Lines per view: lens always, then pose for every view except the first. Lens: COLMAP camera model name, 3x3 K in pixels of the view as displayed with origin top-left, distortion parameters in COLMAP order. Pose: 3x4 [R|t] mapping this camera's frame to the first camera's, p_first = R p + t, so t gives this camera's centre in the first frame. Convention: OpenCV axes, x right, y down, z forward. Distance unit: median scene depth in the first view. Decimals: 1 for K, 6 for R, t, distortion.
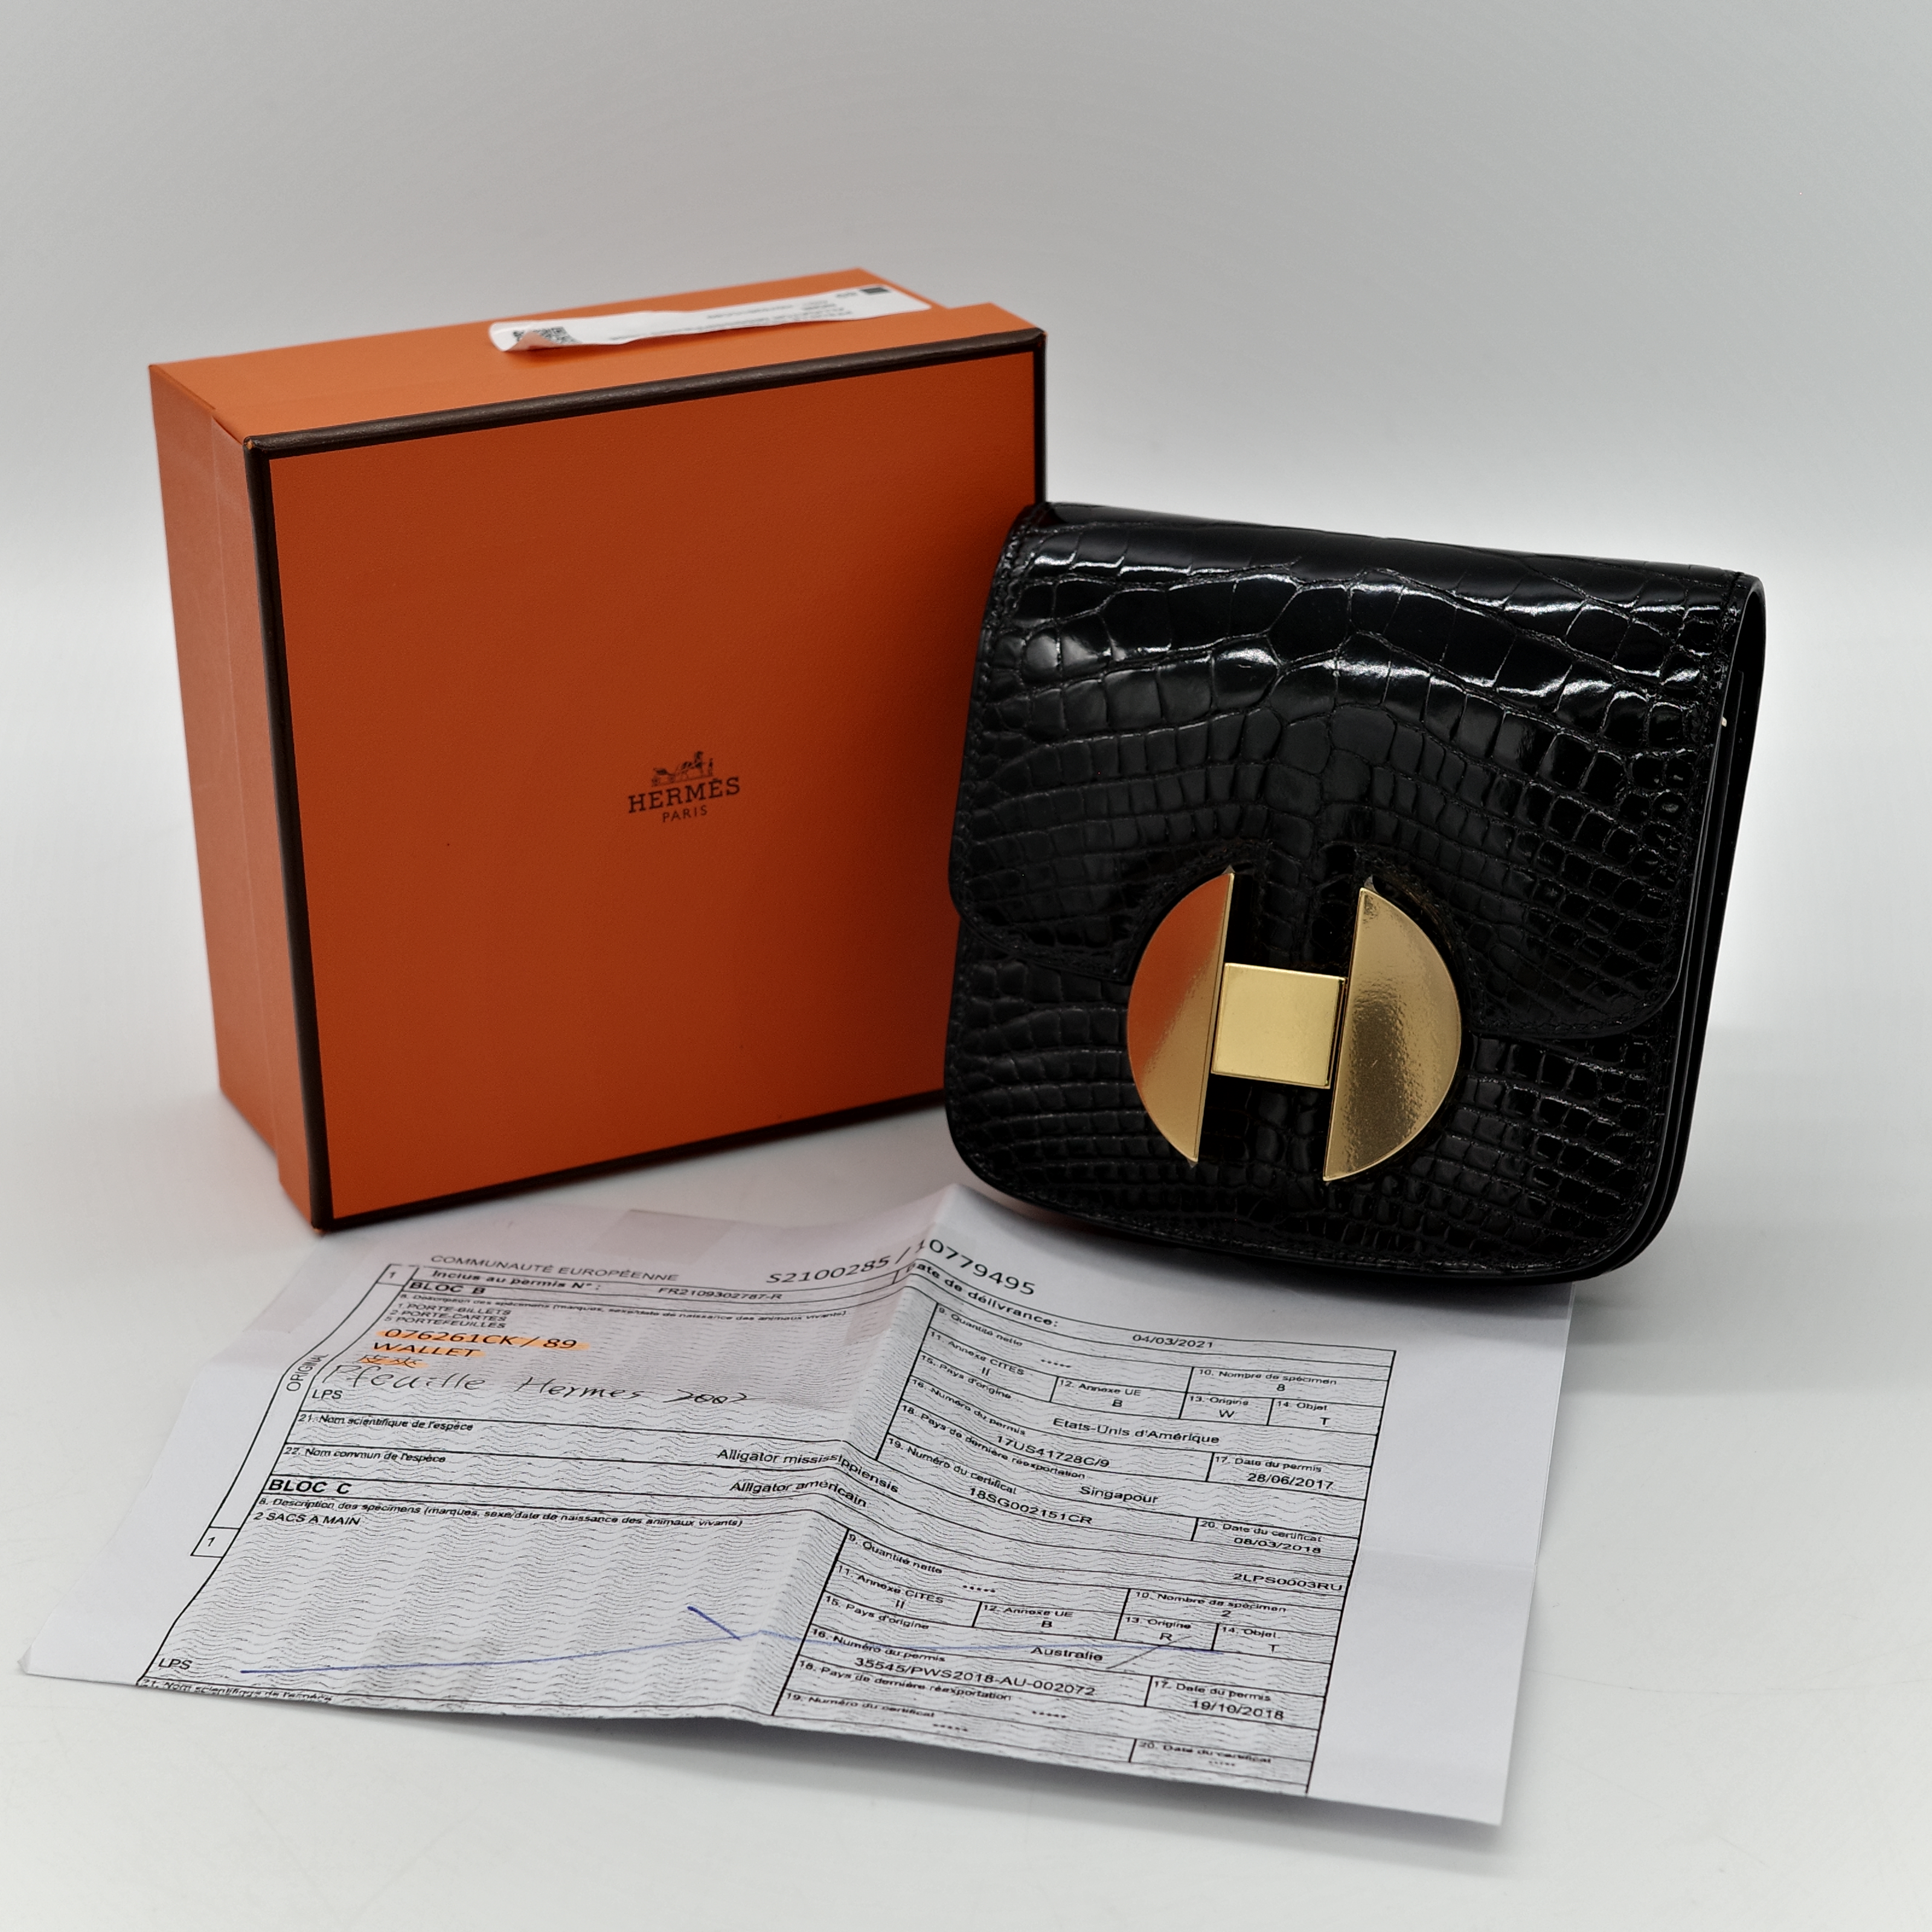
lens RADIAL K [[4204.5, 0, 966.0], [0, 4204.5, 966.0], [0, 0, 1]] dist [0.079512, 0.230438]
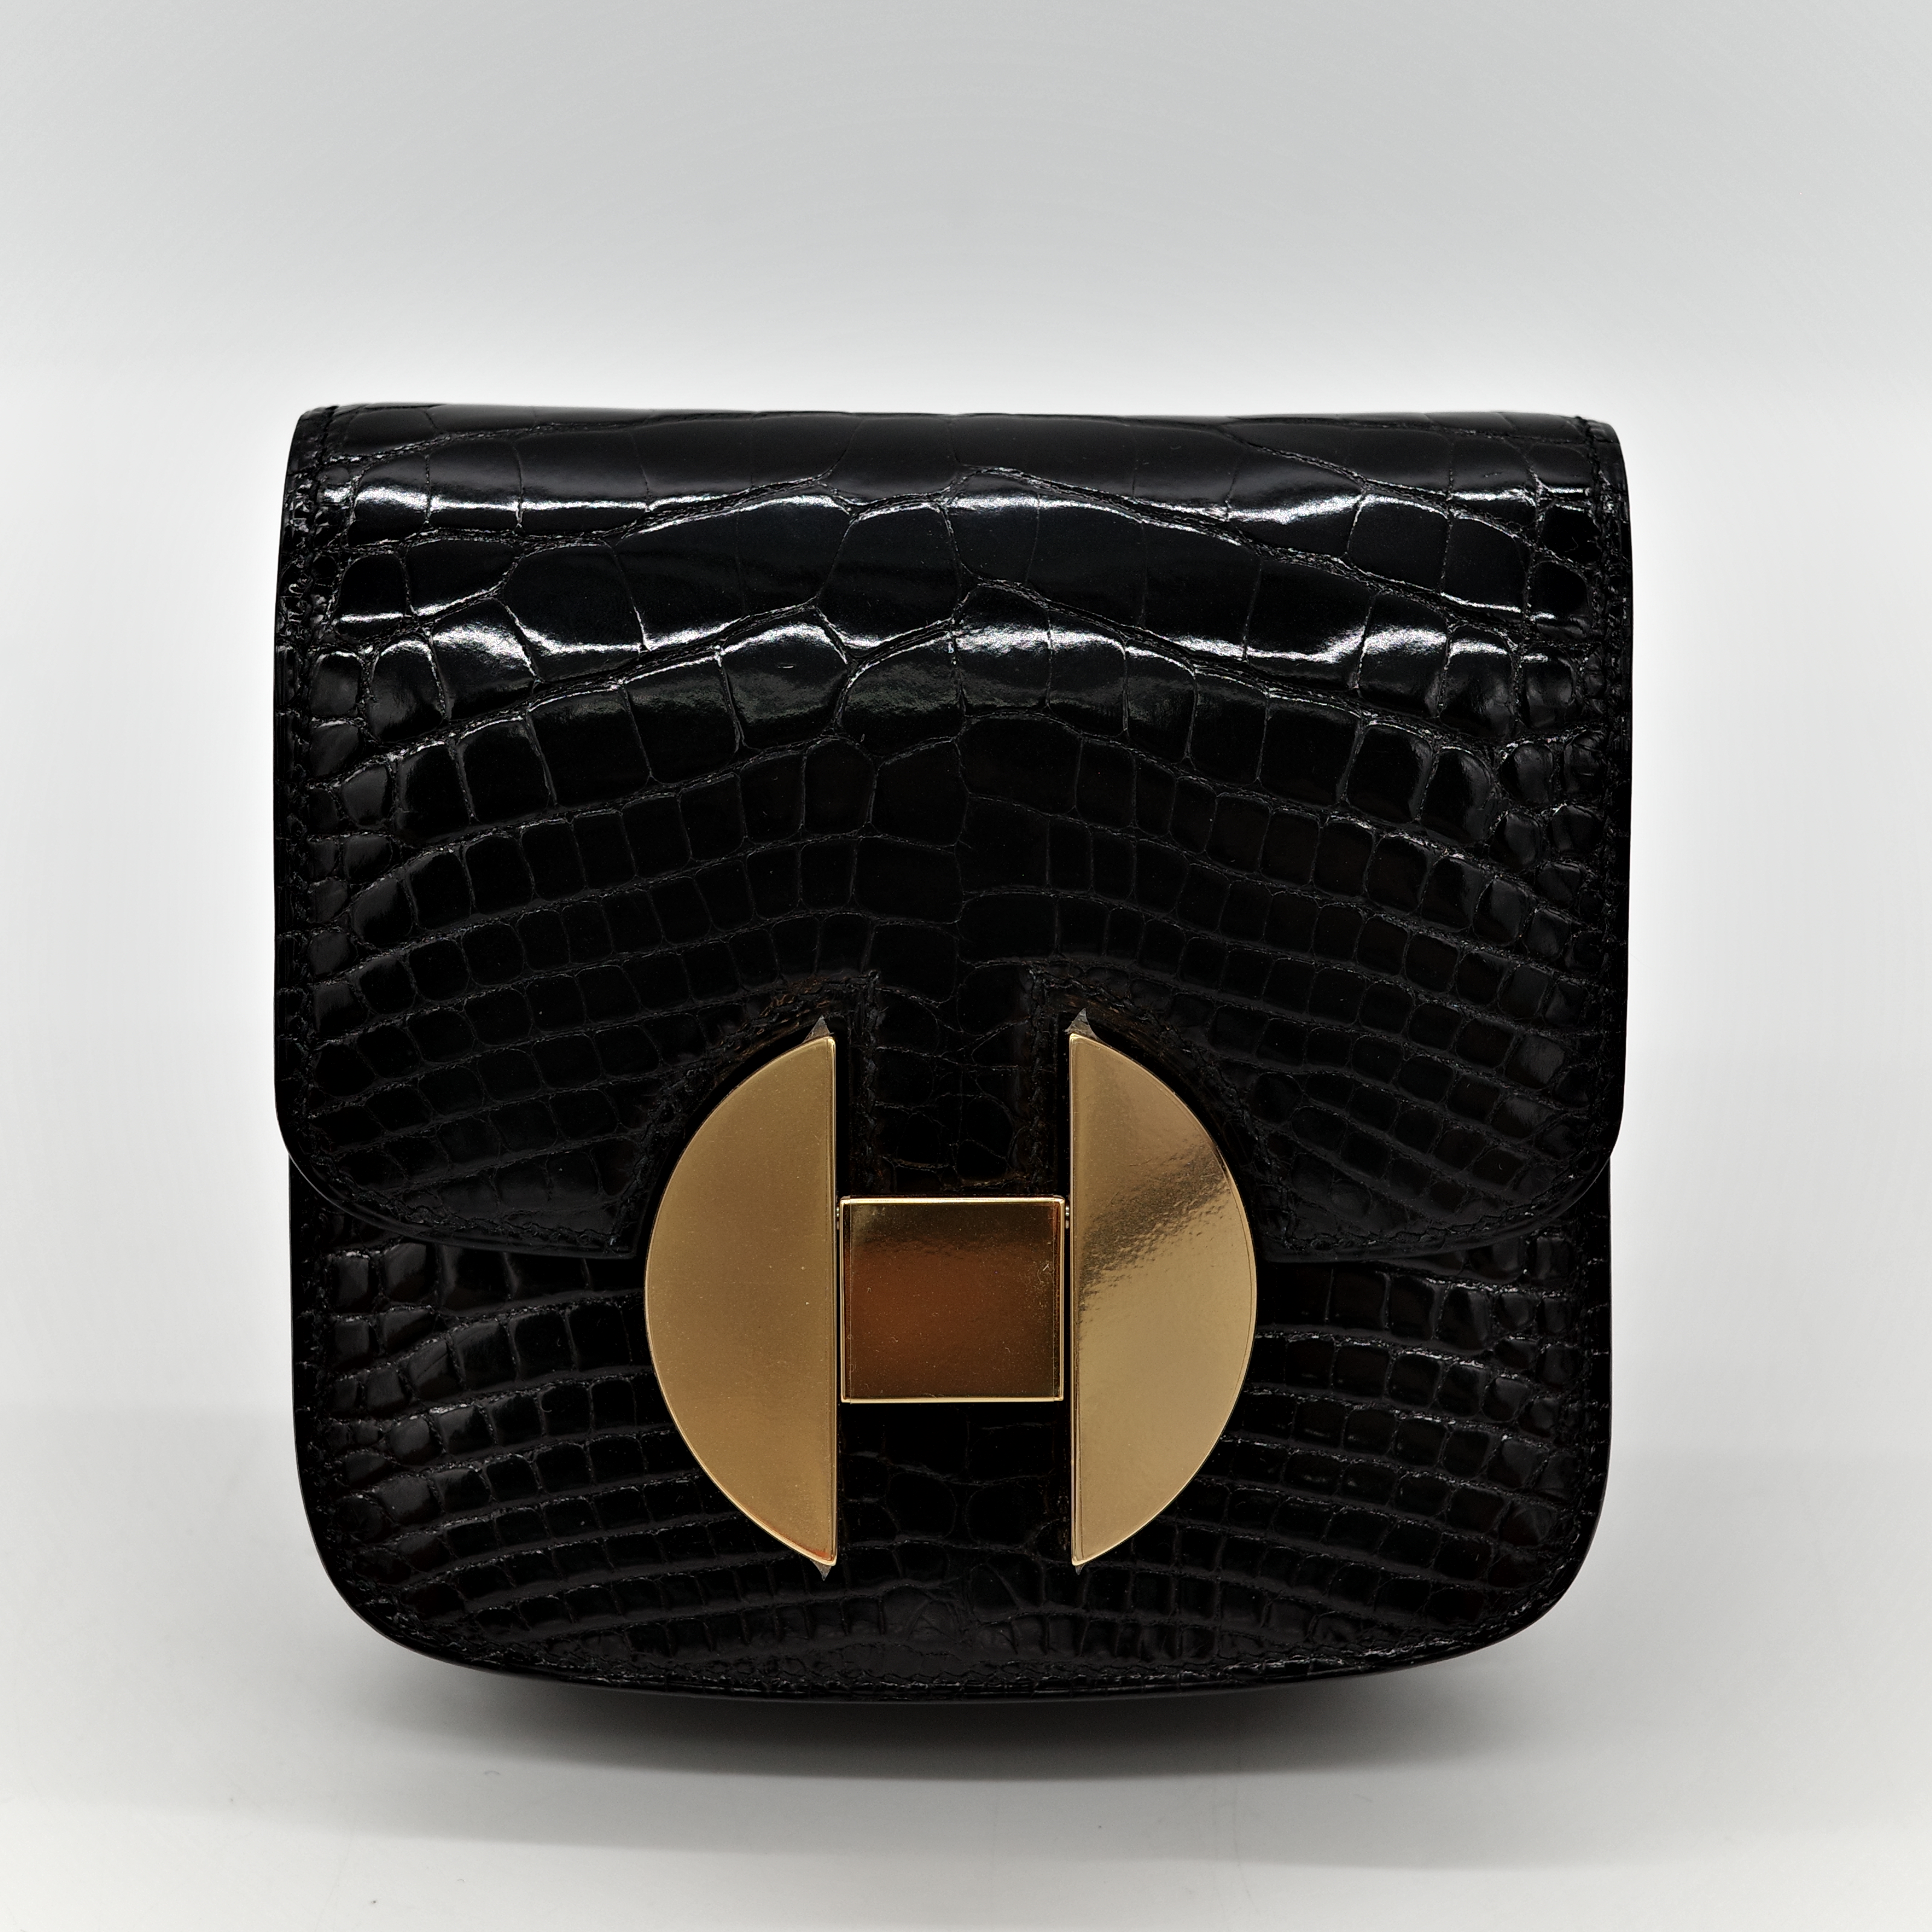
lens RADIAL K [[4204.5, 0, 966.0], [0, 4204.5, 966.0], [0, 0, 1]] dist [0.079512, 0.230438]
pose [[0.933424, -0.126741, 0.335642, -0.104533], [0.122772, 0.991882, 0.033112, -0.047593], [-0.337114, 0.010300, 0.941407, 0.473788]]
